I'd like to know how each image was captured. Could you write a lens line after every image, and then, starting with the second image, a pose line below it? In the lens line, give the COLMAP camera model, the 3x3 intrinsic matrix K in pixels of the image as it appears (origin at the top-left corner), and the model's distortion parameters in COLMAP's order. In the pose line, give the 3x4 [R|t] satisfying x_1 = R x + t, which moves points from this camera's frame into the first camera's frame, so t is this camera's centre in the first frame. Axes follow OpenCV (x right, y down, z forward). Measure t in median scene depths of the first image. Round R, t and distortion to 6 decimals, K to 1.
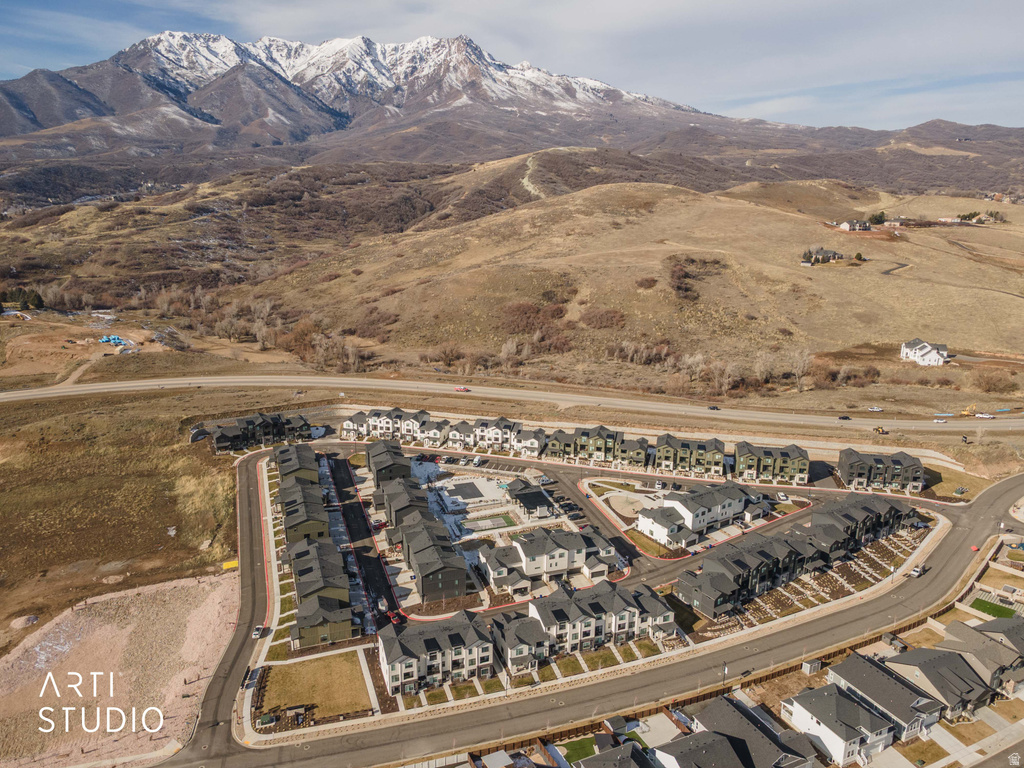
lens RADIAL K [[747.5, 0, 502.9], [0, 747.5, 376.7], [0, 0, 1]] dist [0.040326, 0.012677]
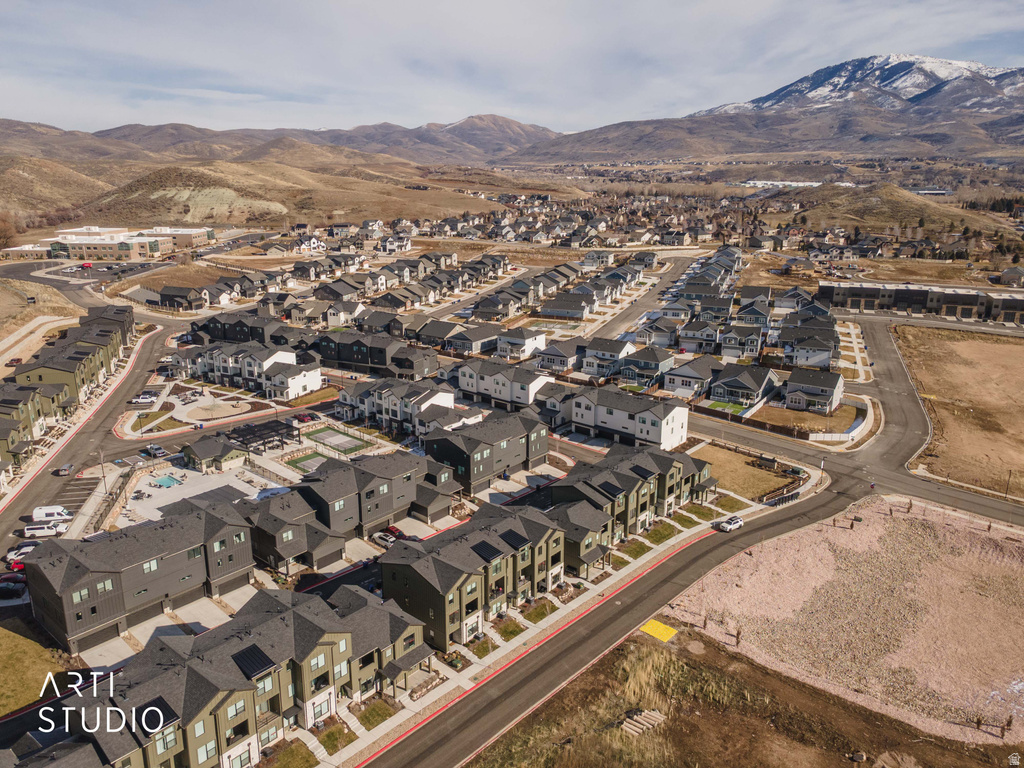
lens RADIAL K [[747.5, 0, 502.9], [0, 747.5, 376.7], [0, 0, 1]] dist [0.040326, 0.012677]
pose [[-0.494645, -0.236945, 0.836172, -0.193442], [0.224240, 0.894746, 0.386194, -0.025976], [-0.839668, 0.378532, -0.389449, 0.350258]]
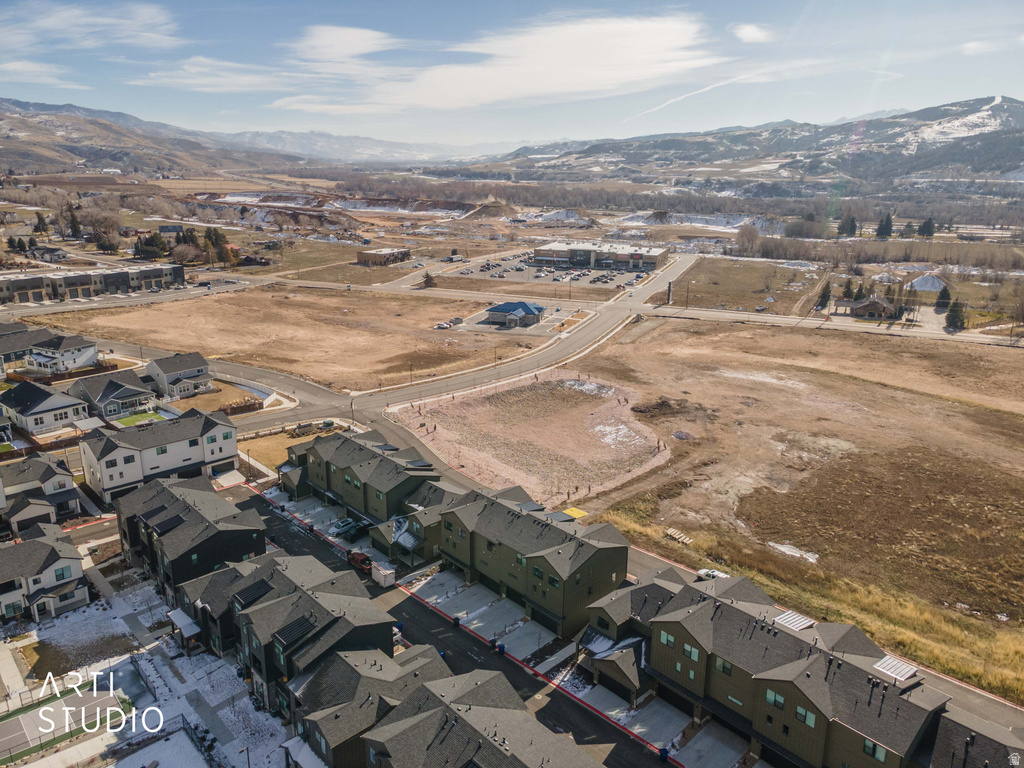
lens RADIAL K [[747.5, 0, 502.9], [0, 747.5, 376.7], [0, 0, 1]] dist [0.040326, 0.012677]
pose [[-0.918082, 0.099634, -0.383663, -0.029202], [-0.113817, 0.860877, 0.495919, -0.035795], [0.379698, 0.498962, -0.779016, 0.401734]]
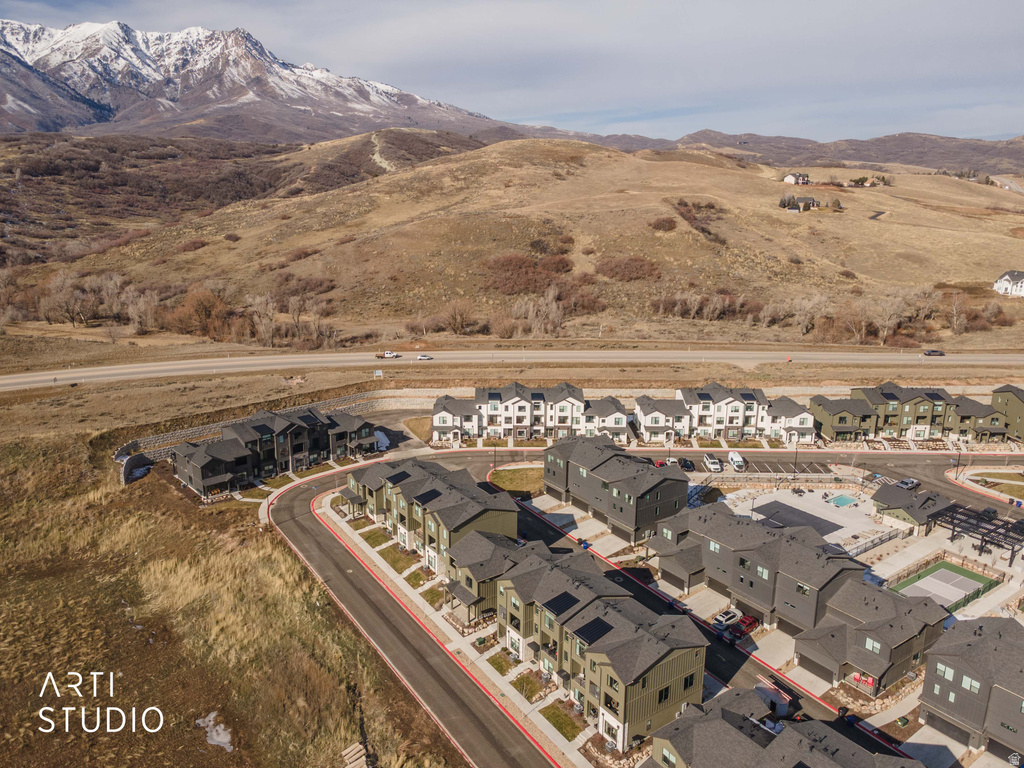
lens RADIAL K [[742.8, 0, 500.8], [0, 742.8, 382.8], [0, 0, 1]] dist [0.034706, 0.050712]
pose [[0.963088, -0.070874, 0.259688, -0.125521], [0.072442, 0.997366, 0.003539, 0.016451], [-0.259255, 0.015404, 0.965686, 0.200521]]
